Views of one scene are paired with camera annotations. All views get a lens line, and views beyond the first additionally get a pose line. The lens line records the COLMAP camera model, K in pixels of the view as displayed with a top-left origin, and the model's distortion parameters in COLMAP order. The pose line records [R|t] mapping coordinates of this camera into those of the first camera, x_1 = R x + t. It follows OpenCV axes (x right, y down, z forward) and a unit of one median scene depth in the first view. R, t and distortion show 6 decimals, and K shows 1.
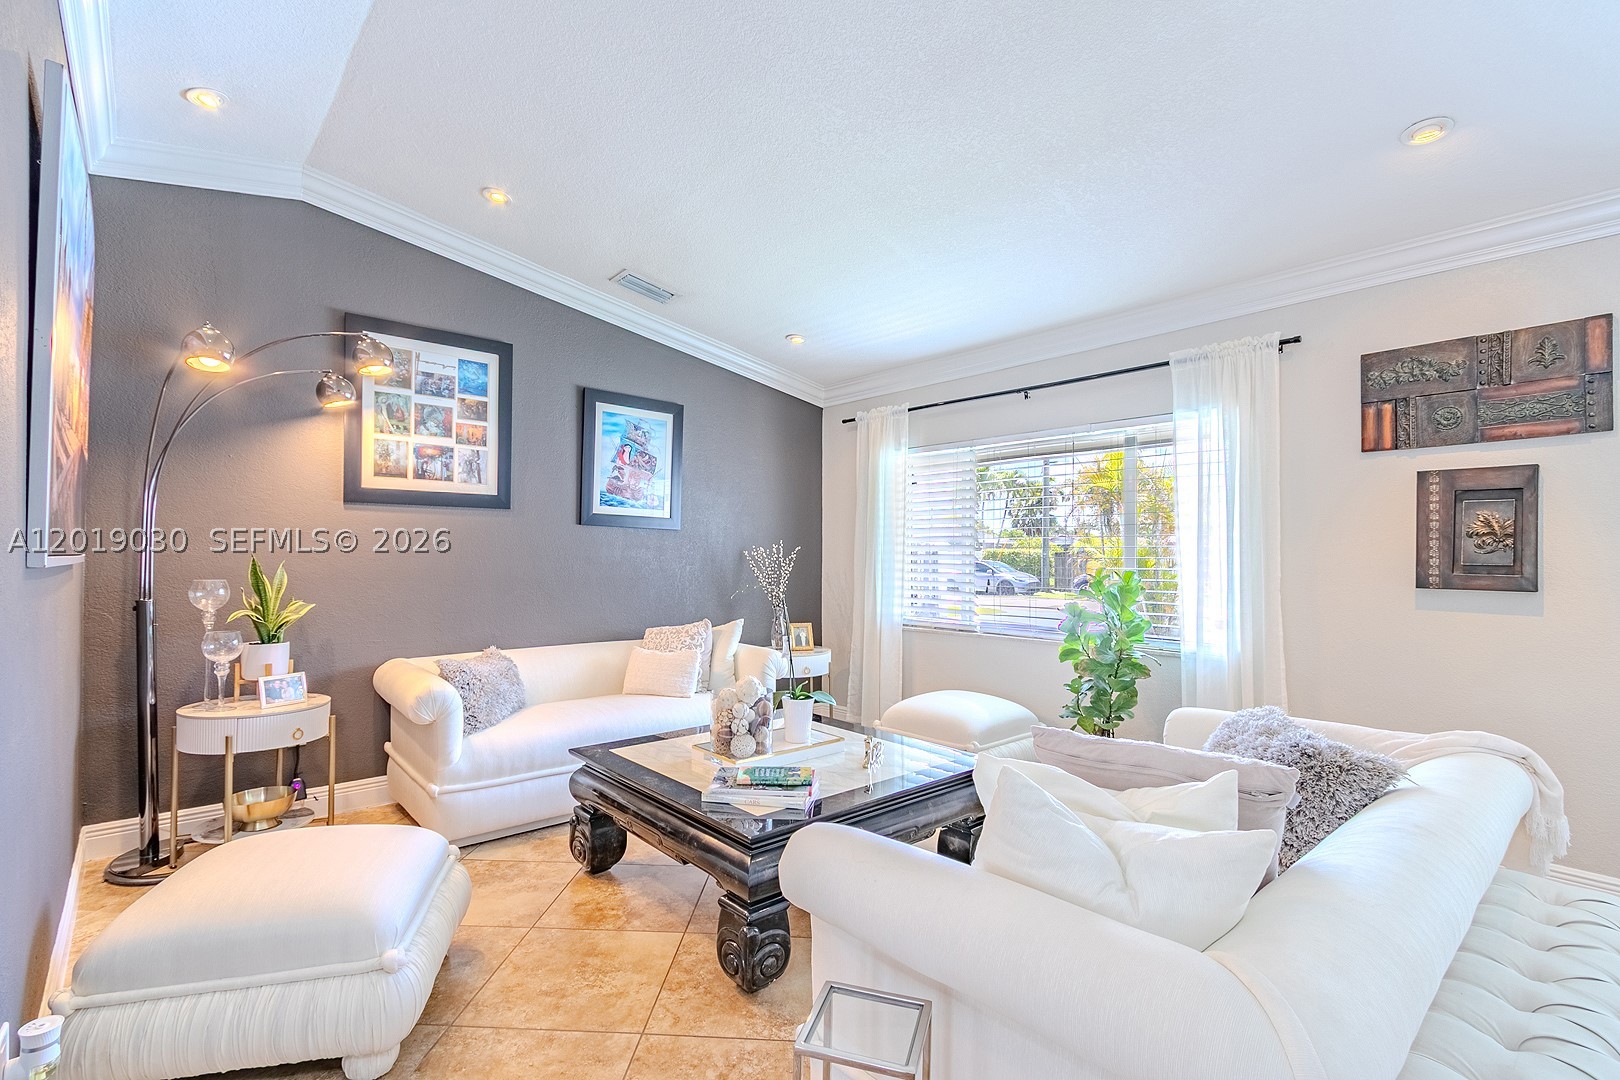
lens RADIAL K [[744.1, 0, 798.0], [0, 744.1, 551.5], [0, 0, 1]] dist [0.004324, -0.001106]
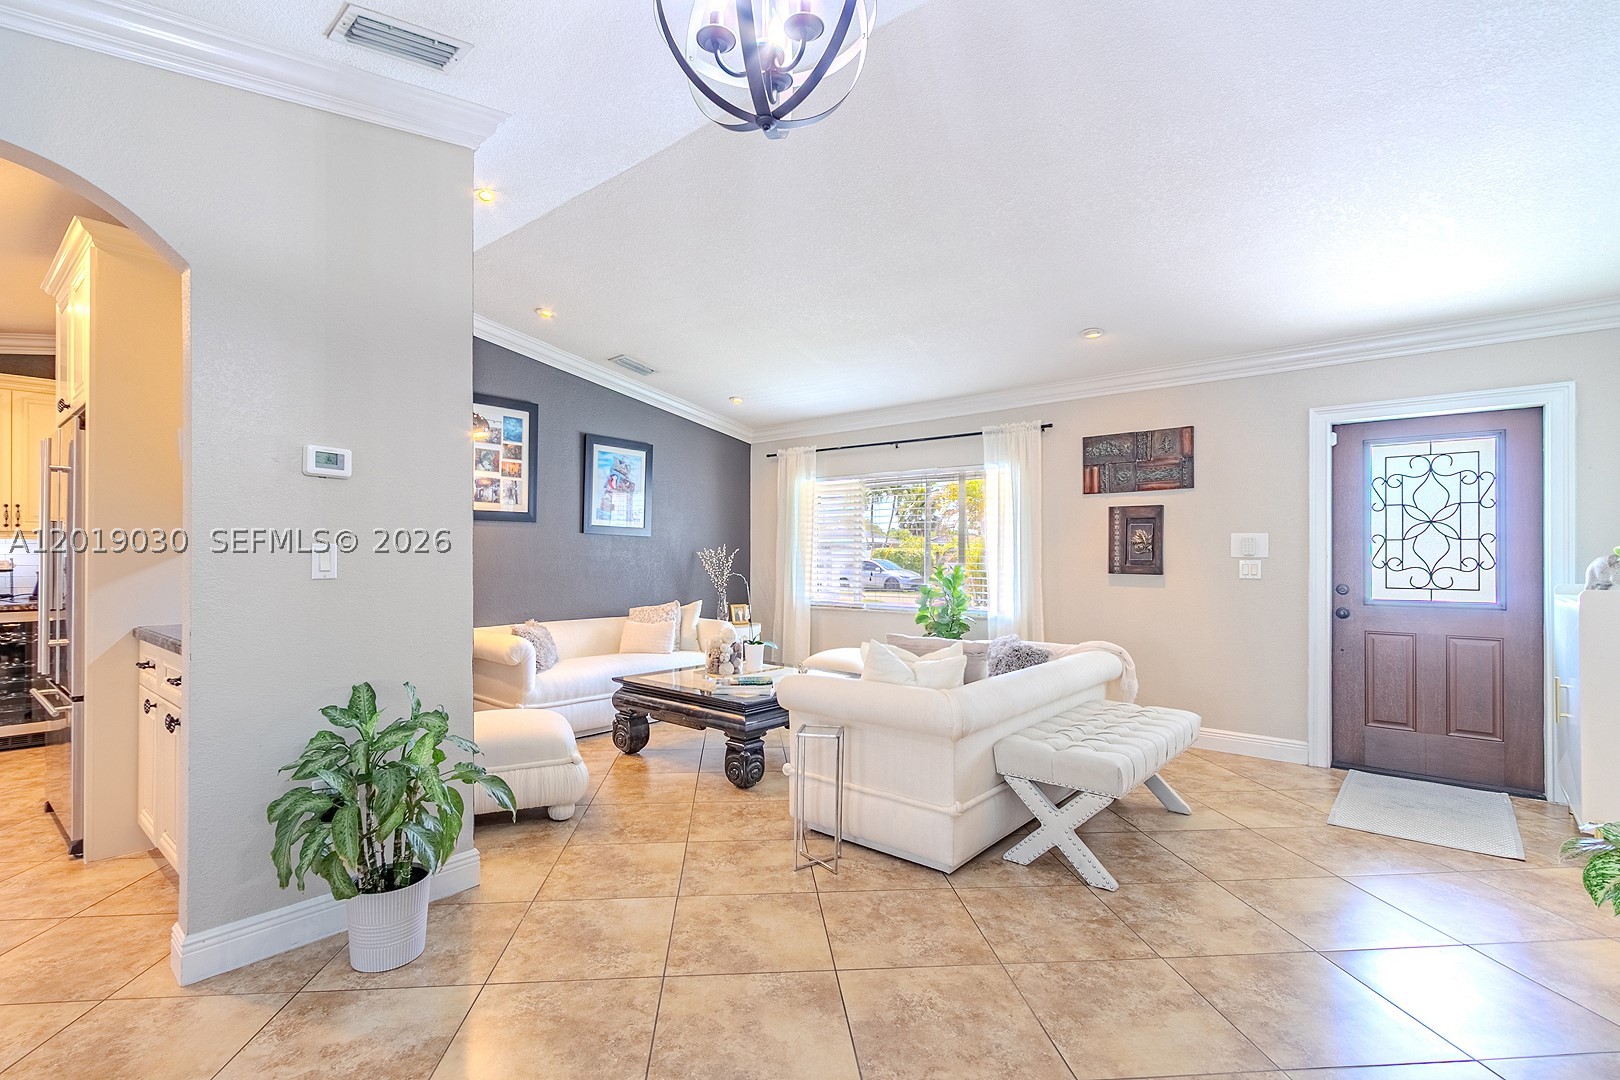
lens RADIAL K [[744.1, 0, 798.0], [0, 744.1, 551.5], [0, 0, 1]] dist [0.004324, -0.001106]
pose [[0.989610, -0.001074, 0.143776, -0.107846], [0.000917, 0.999999, 0.001158, -0.003826], [-0.143777, -0.001014, 0.989610, -0.472036]]
